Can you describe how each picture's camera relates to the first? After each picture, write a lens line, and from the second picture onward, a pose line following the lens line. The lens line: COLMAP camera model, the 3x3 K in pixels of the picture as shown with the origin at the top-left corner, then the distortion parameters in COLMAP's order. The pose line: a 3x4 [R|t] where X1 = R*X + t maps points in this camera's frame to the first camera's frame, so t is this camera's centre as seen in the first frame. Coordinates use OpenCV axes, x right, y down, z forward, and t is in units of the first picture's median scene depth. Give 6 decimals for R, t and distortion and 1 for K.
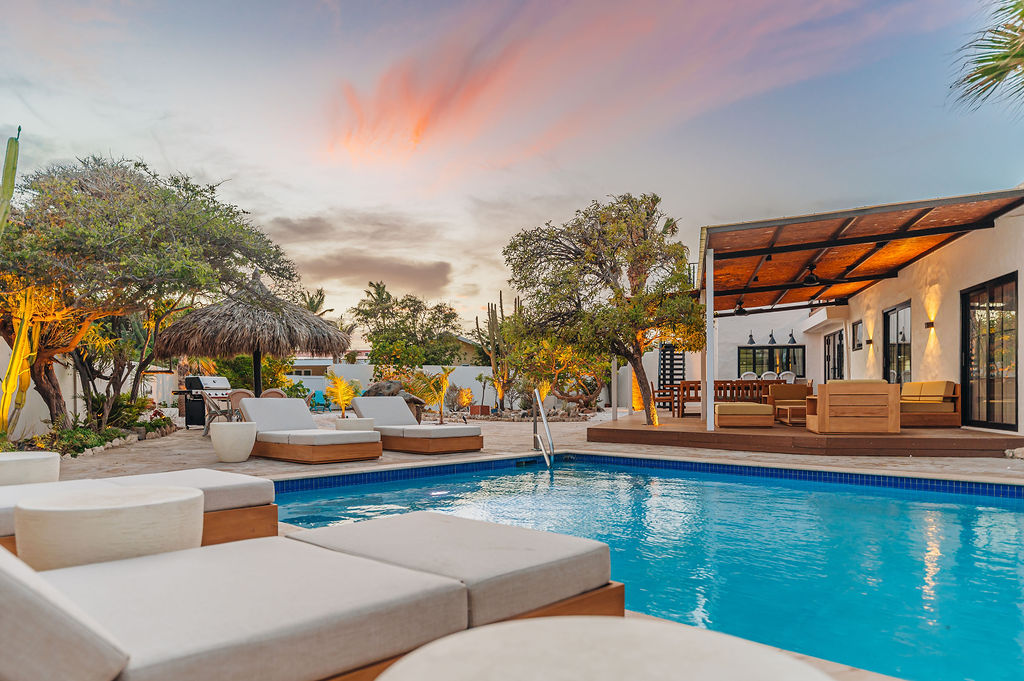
lens RADIAL K [[698.1, 0, 509.9], [0, 698.1, 394.5], [0, 0, 1]] dist [-0.003511, -0.000729]
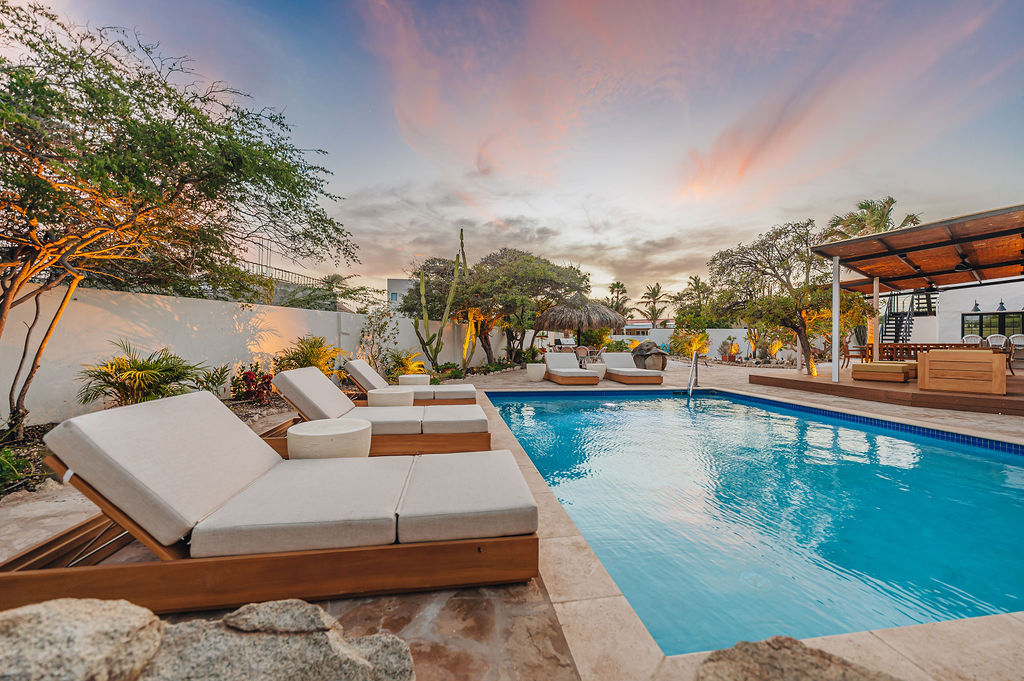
lens RADIAL K [[407.5, 0, 512.0], [0, 407.5, 340.5], [0, 0, 1]] dist [0.001010, -0.000252]
pose [[0.795794, 0.007276, -0.605523, 0.166610], [-0.010441, 0.999944, -0.001706, -0.015784], [0.605477, 0.007680, 0.795826, -0.046122]]
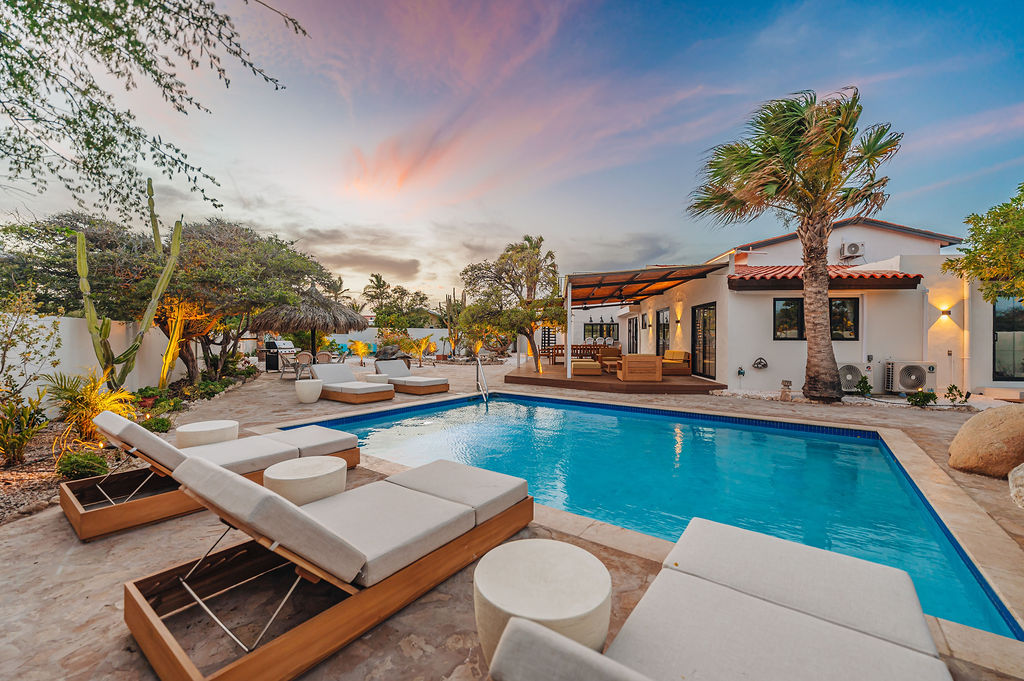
lens RADIAL K [[407.5, 0, 512.0], [0, 407.5, 340.5], [0, 0, 1]] dist [0.001010, -0.000252]
pose [[0.990225, 0.005181, 0.139381, -0.014721], [-0.006103, 0.999962, 0.006188, -0.035899], [-0.139343, -0.006979, 0.990220, -0.051786]]
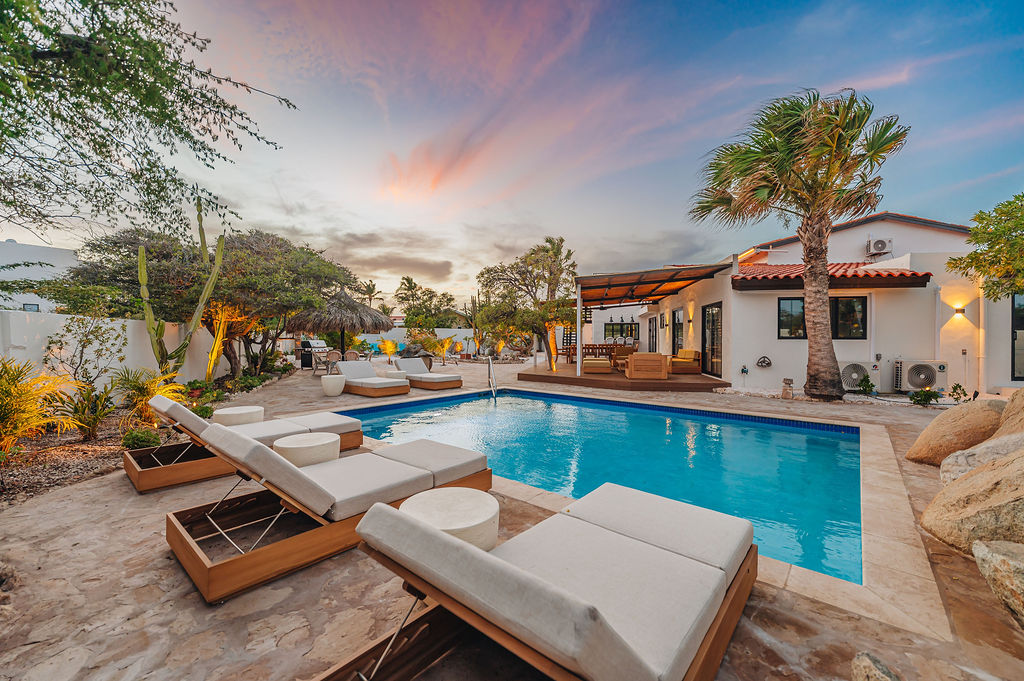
lens RADIAL K [[406.3, 0, 513.8], [0, 406.3, 342.5], [0, 0, 1]] dist [0.001396, 0.000229]
pose [[0.997852, 0.004309, 0.065366, 0.017029], [-0.005072, 0.999921, 0.011498, -0.034913], [-0.065311, -0.011805, 0.997795, -0.088404]]
